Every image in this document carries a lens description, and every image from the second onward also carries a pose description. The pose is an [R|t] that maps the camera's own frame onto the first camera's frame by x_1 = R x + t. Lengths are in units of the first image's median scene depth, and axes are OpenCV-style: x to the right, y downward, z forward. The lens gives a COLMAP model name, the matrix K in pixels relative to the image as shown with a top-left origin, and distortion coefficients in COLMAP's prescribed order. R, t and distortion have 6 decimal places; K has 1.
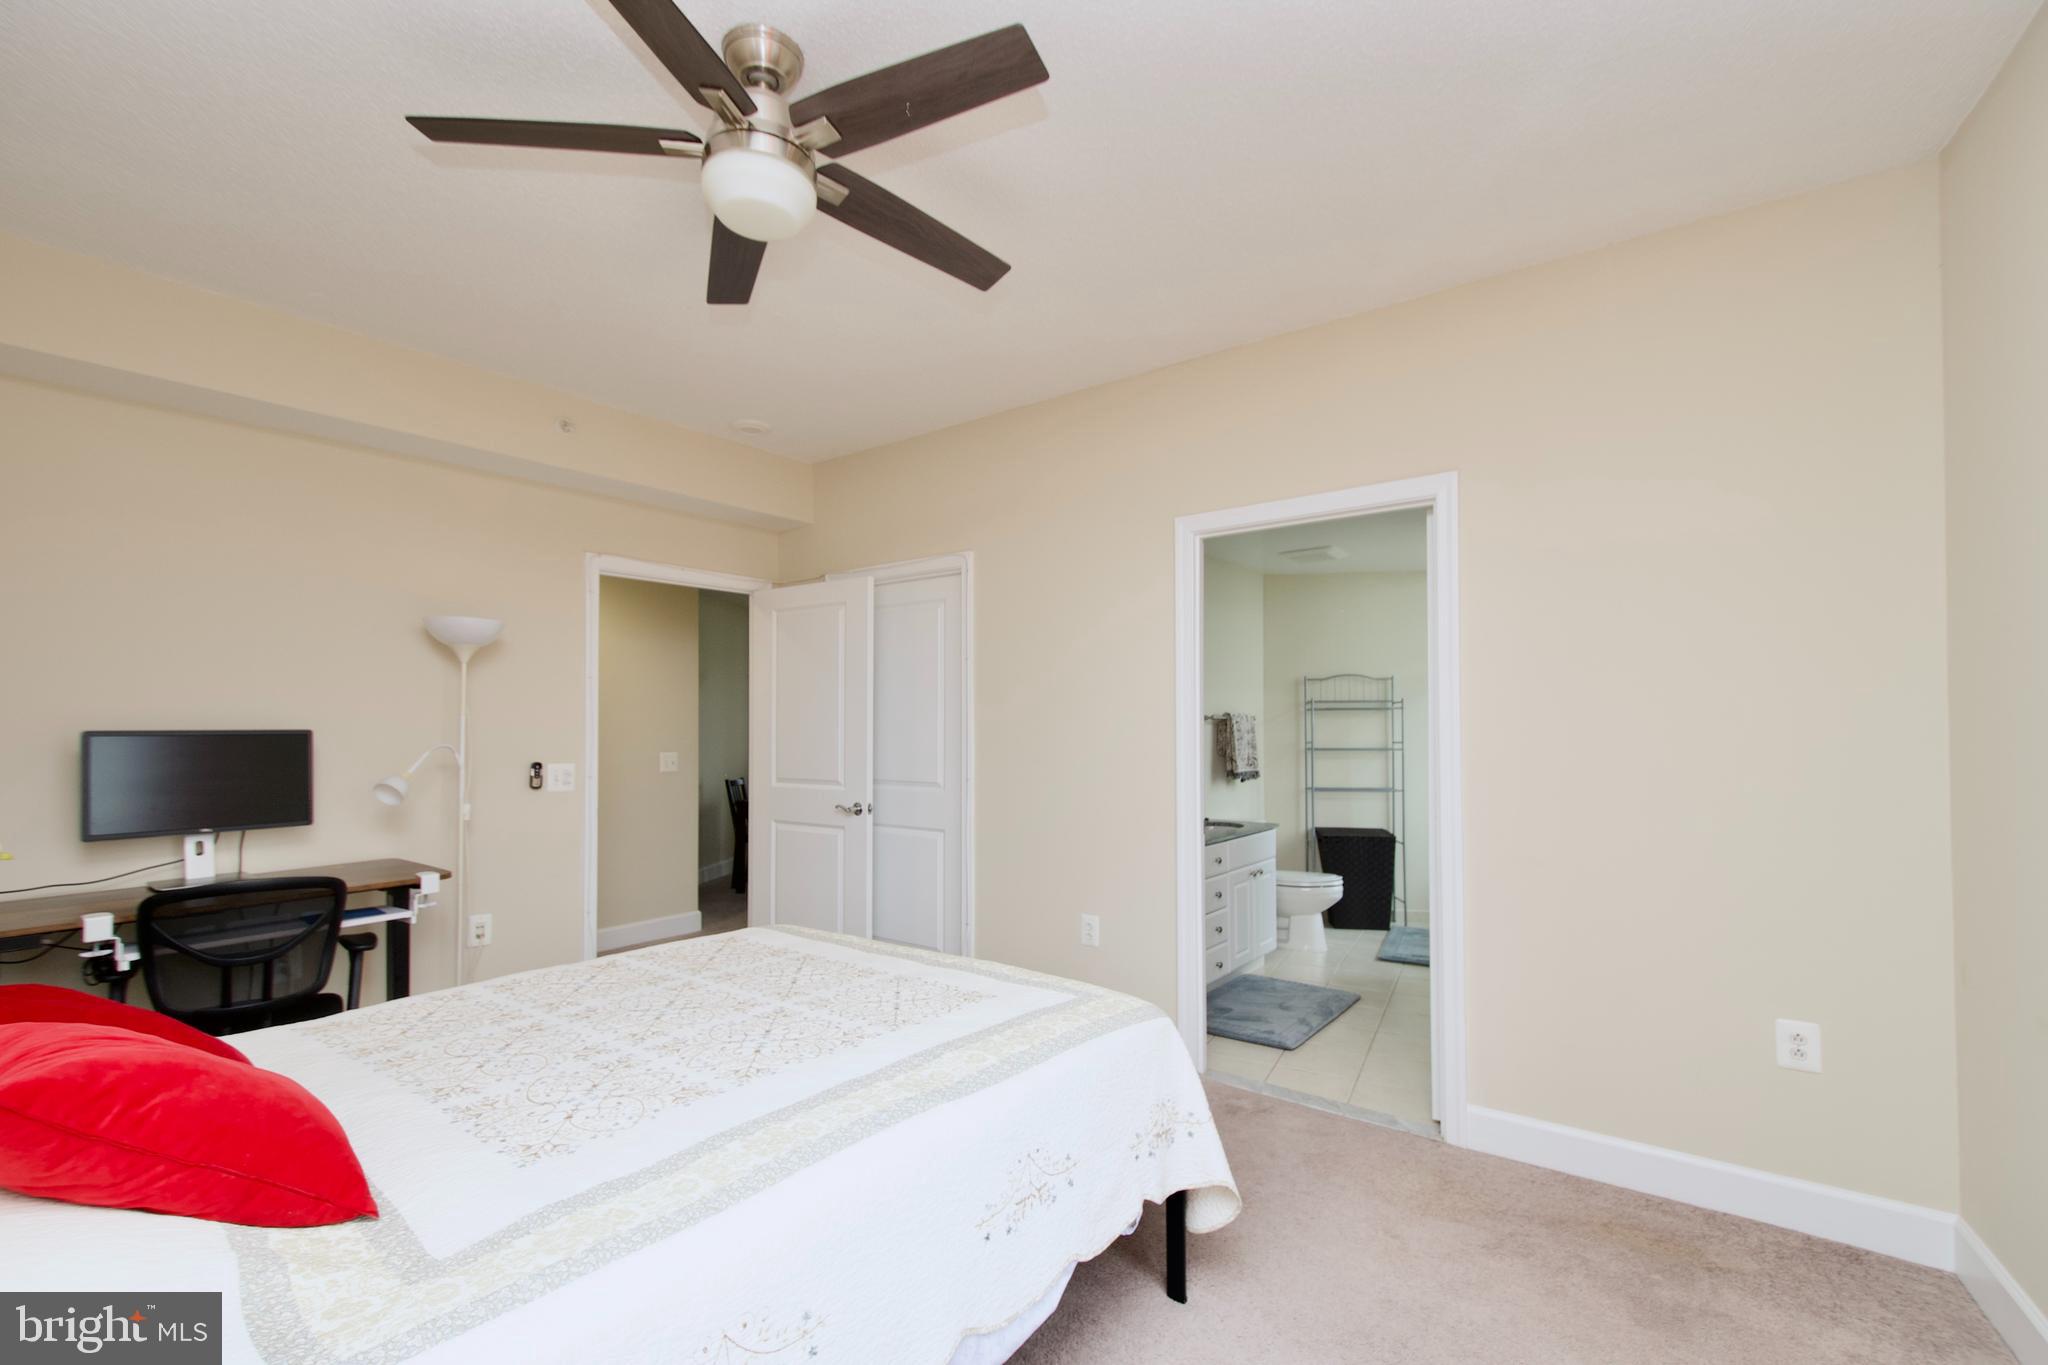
lens RADIAL K [[897.1, 0, 1040.7], [0, 897.1, 711.9], [0, 0, 1]] dist [0.009429, -0.007555]
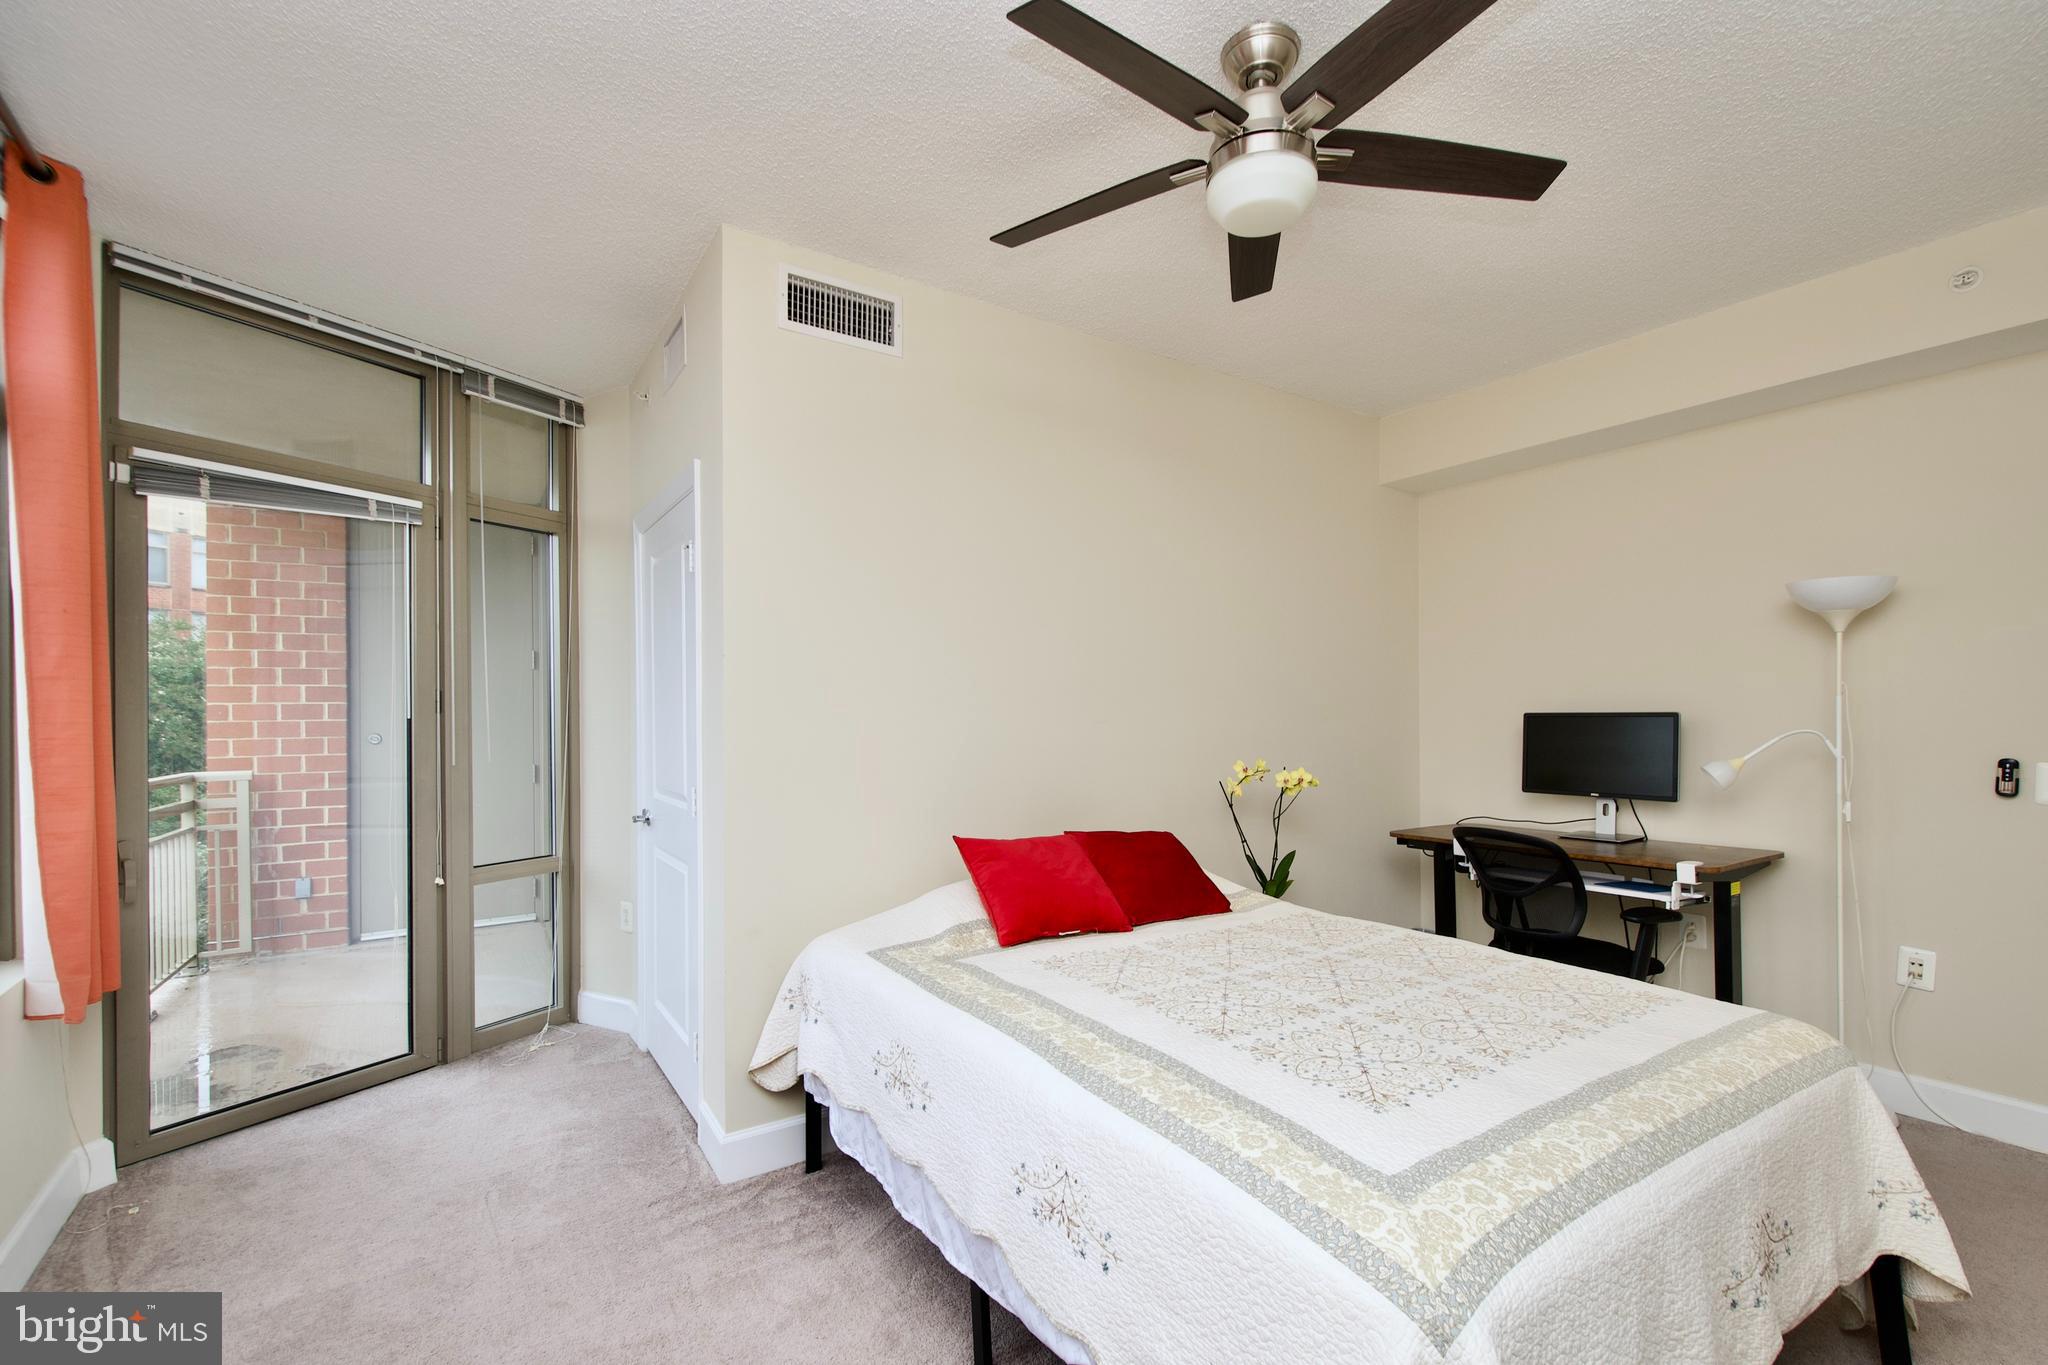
lens RADIAL K [[890.1, 0, 1028.6], [0, 890.1, 700.2], [0, 0, 1]] dist [0.001637, -0.007570]
pose [[-0.326920, -0.008017, -0.945018, 0.607741], [0.018681, 0.999714, -0.014944, 0.010571], [0.944867, -0.022540, -0.326677, 0.885552]]
